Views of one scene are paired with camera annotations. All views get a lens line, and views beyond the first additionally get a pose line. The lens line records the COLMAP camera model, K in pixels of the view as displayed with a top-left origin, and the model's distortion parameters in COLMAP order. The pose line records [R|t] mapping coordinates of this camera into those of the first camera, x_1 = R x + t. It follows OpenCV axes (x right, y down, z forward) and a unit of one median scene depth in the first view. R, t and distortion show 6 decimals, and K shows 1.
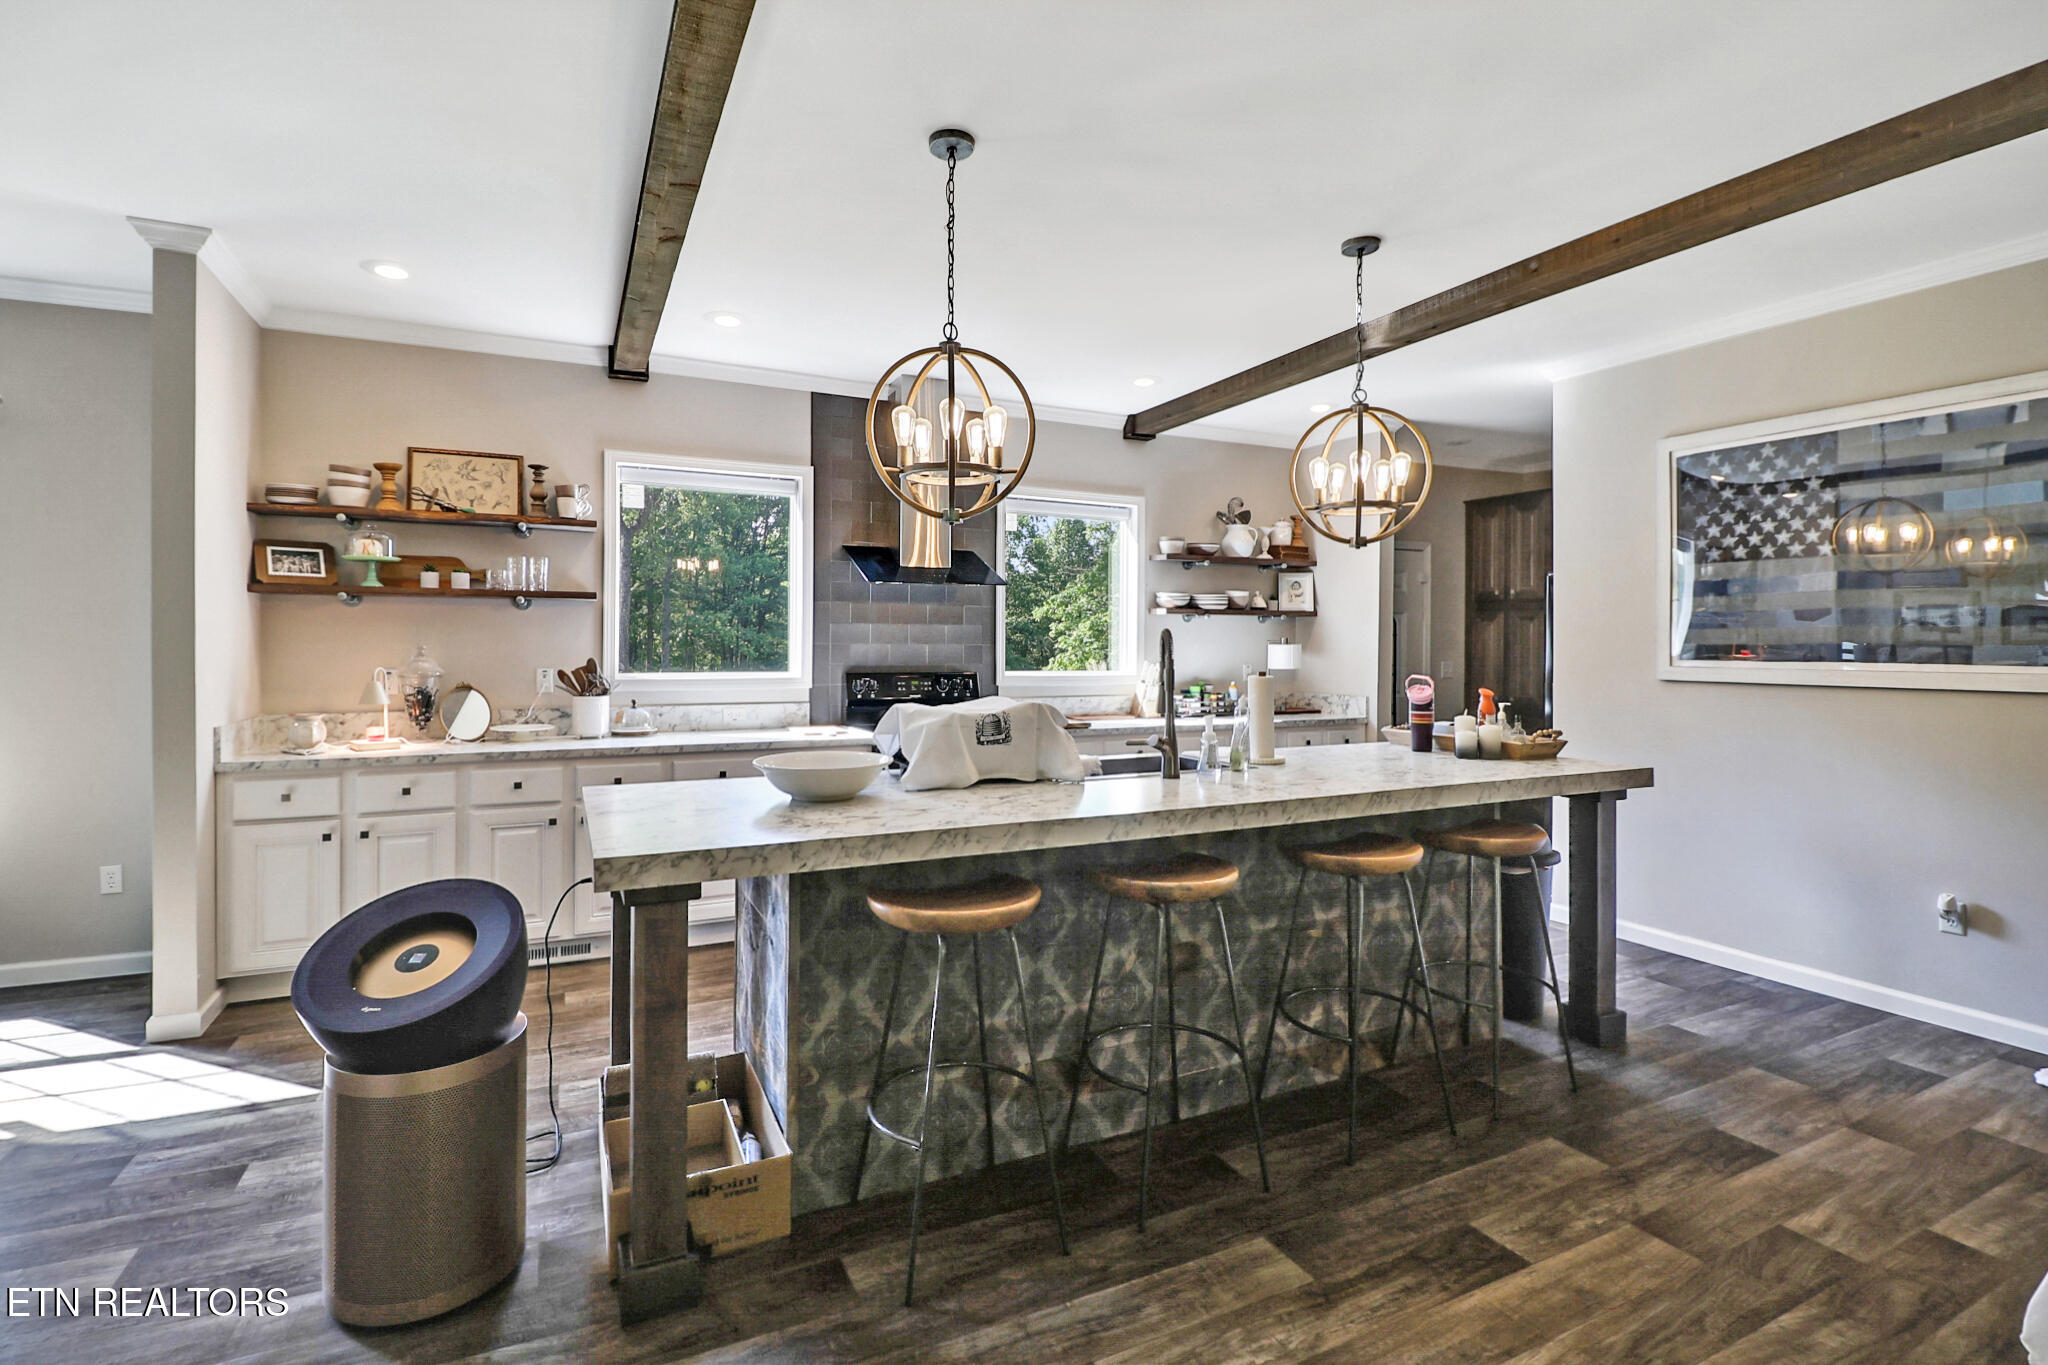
lens RADIAL K [[944.6, 0, 999.4], [0, 944.6, 646.4], [0, 0, 1]] dist [-0.002625, -0.002339]
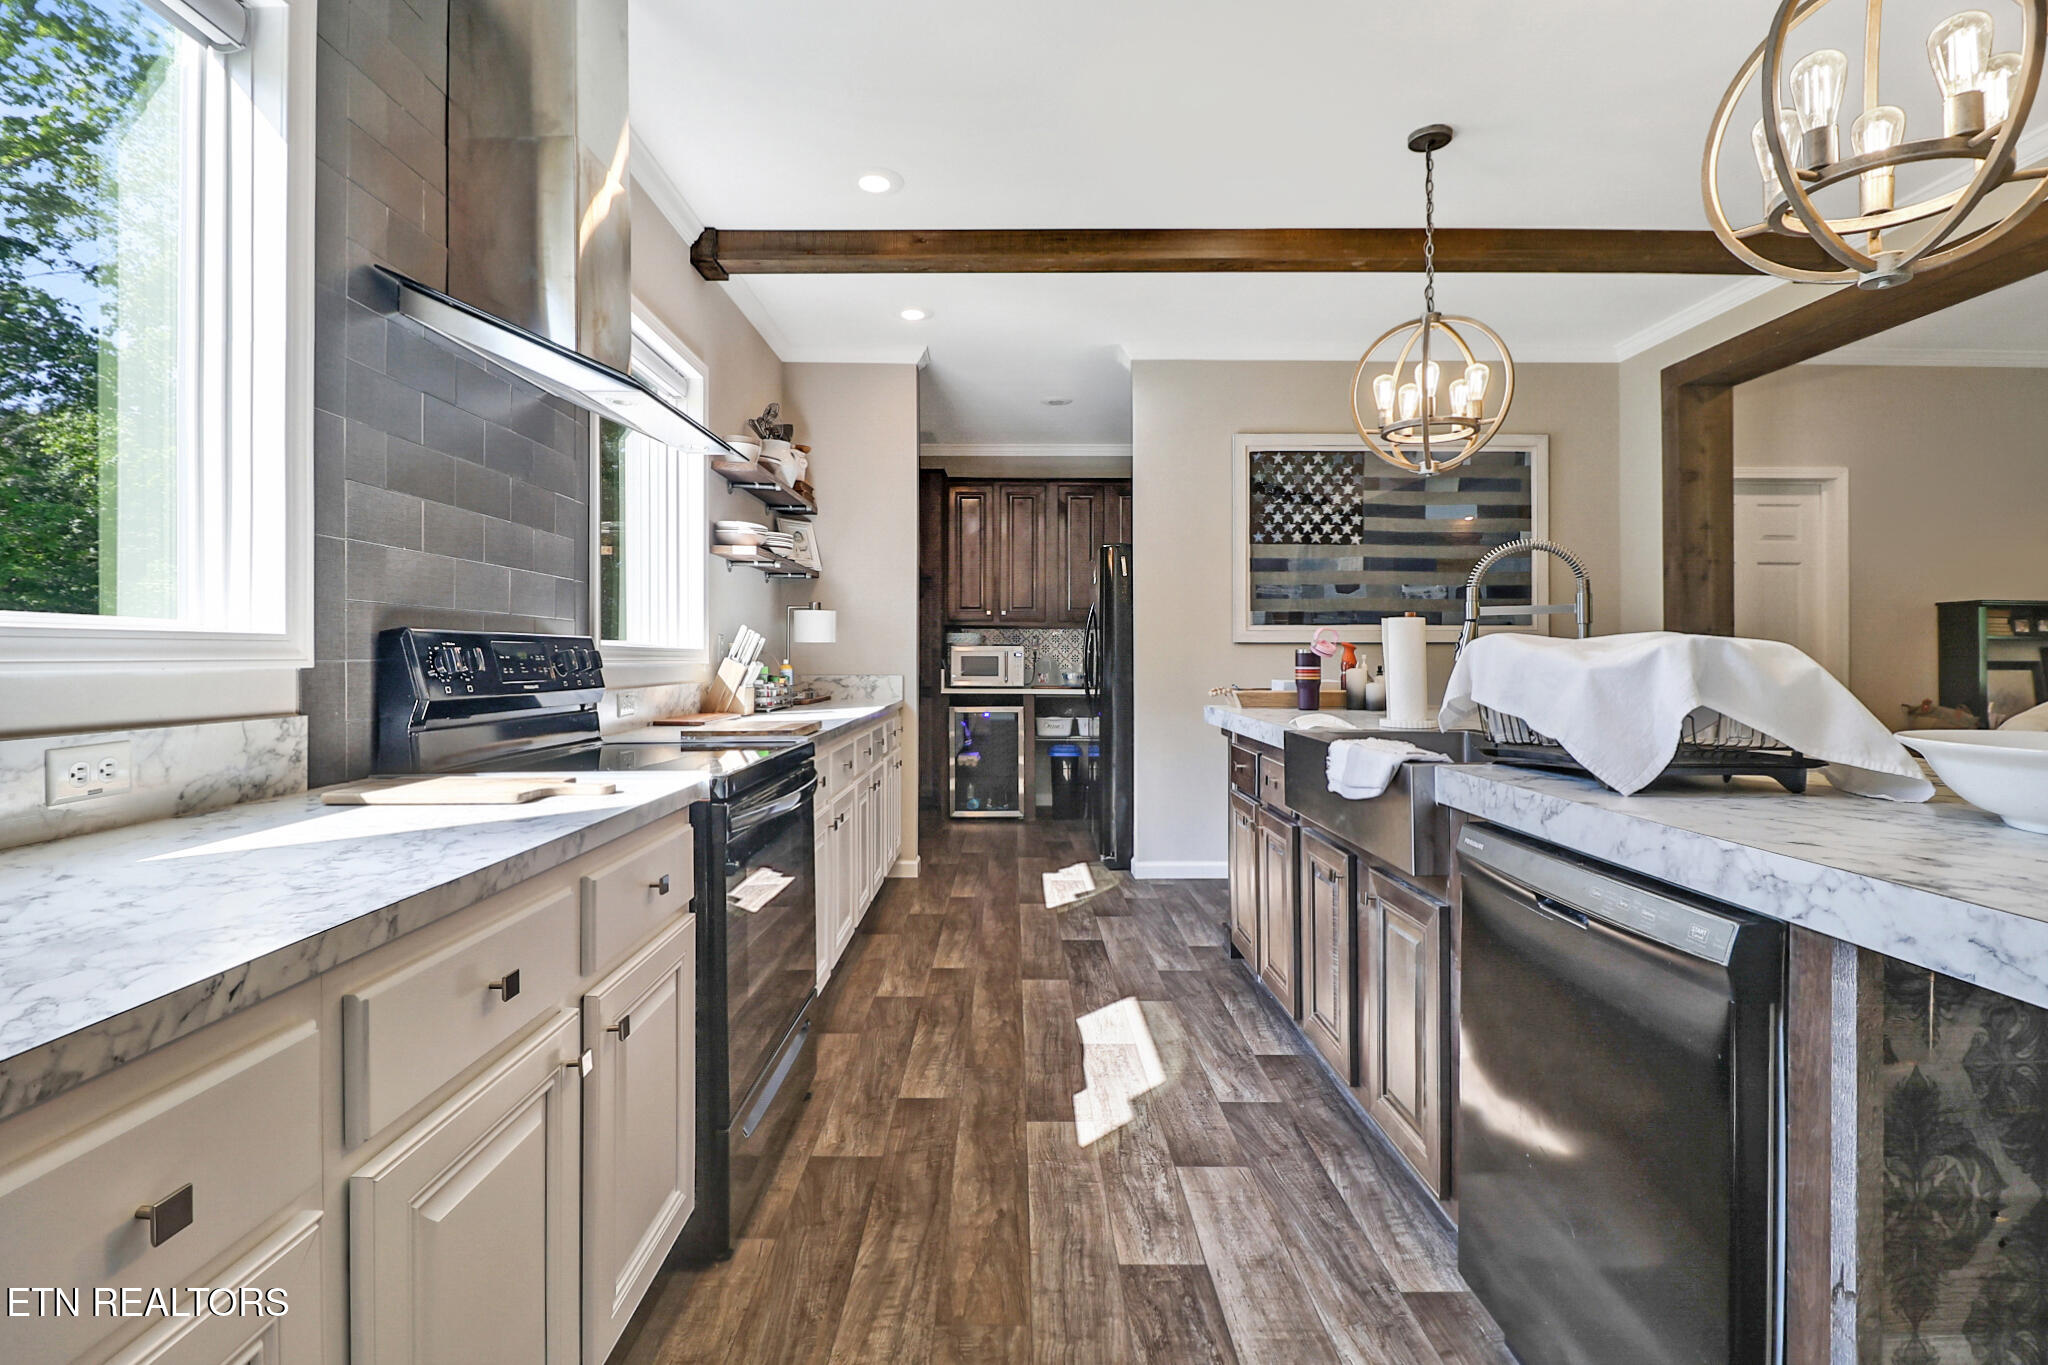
lens RADIAL K [[944.6, 0, 1041.1], [0, 944.6, 653.5], [0, 0, 1]] dist [-0.002625, -0.002339]
pose [[0.416567, -0.003126, 0.909100, -0.472663], [0.006458, 0.999979, 0.000479, 0.049331], [-0.909082, 0.005672, 0.416578, 0.781422]]
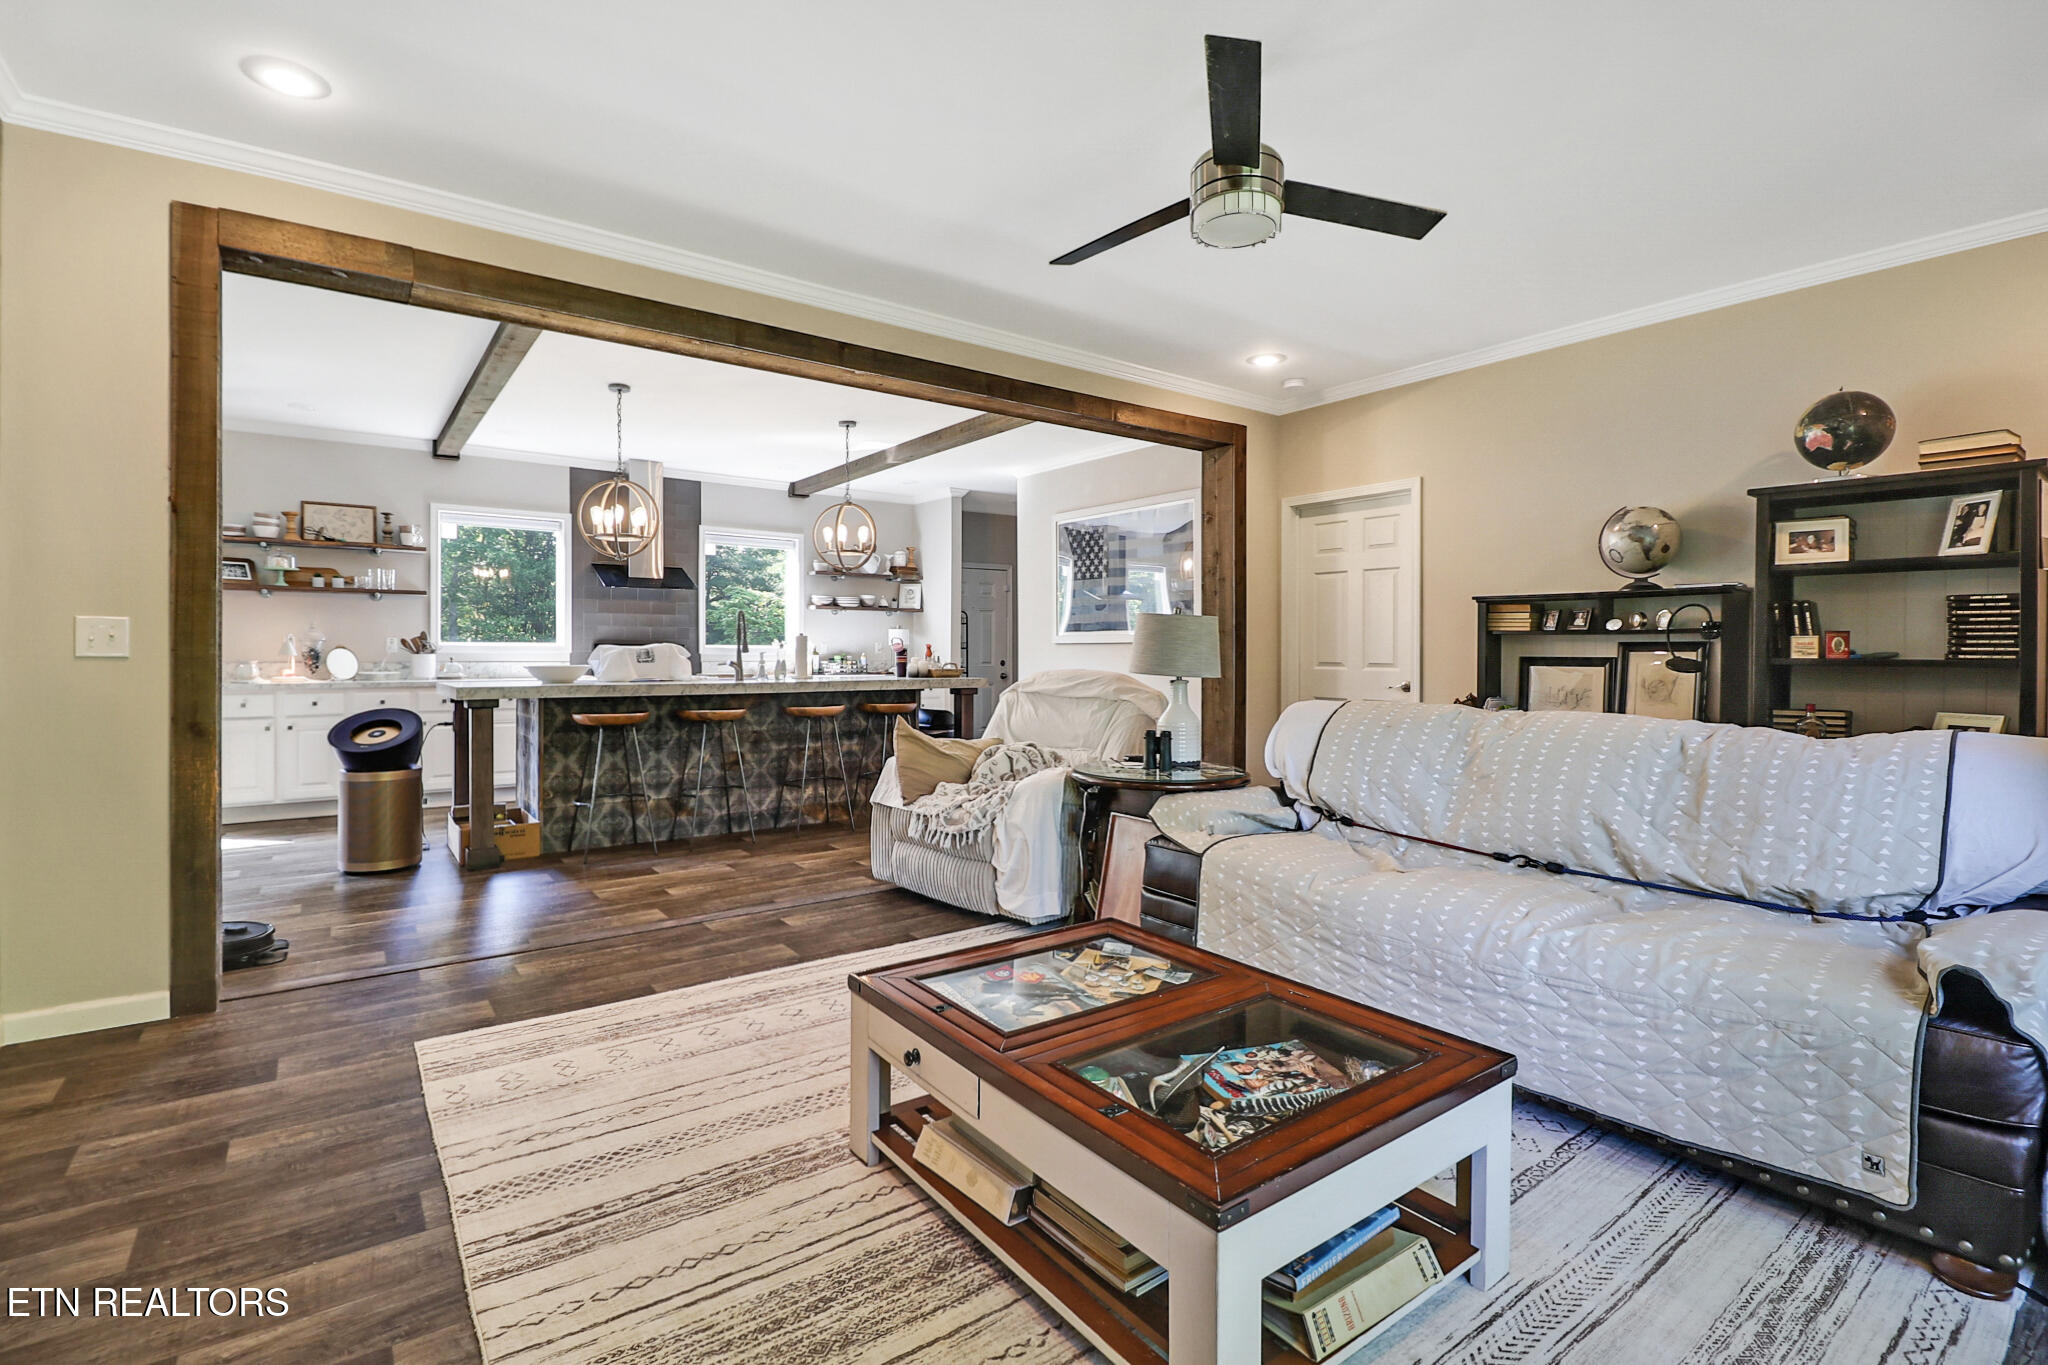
lens RADIAL K [[944.6, 0, 998.3], [0, 944.6, 653.6], [0, 0, 1]] dist [-0.002625, -0.002339]
pose [[0.982277, -0.002640, 0.187417, 0.258163], [0.002987, 0.999994, -0.001572, 0.061154], [-0.187411, 0.002104, 0.982279, -0.852642]]
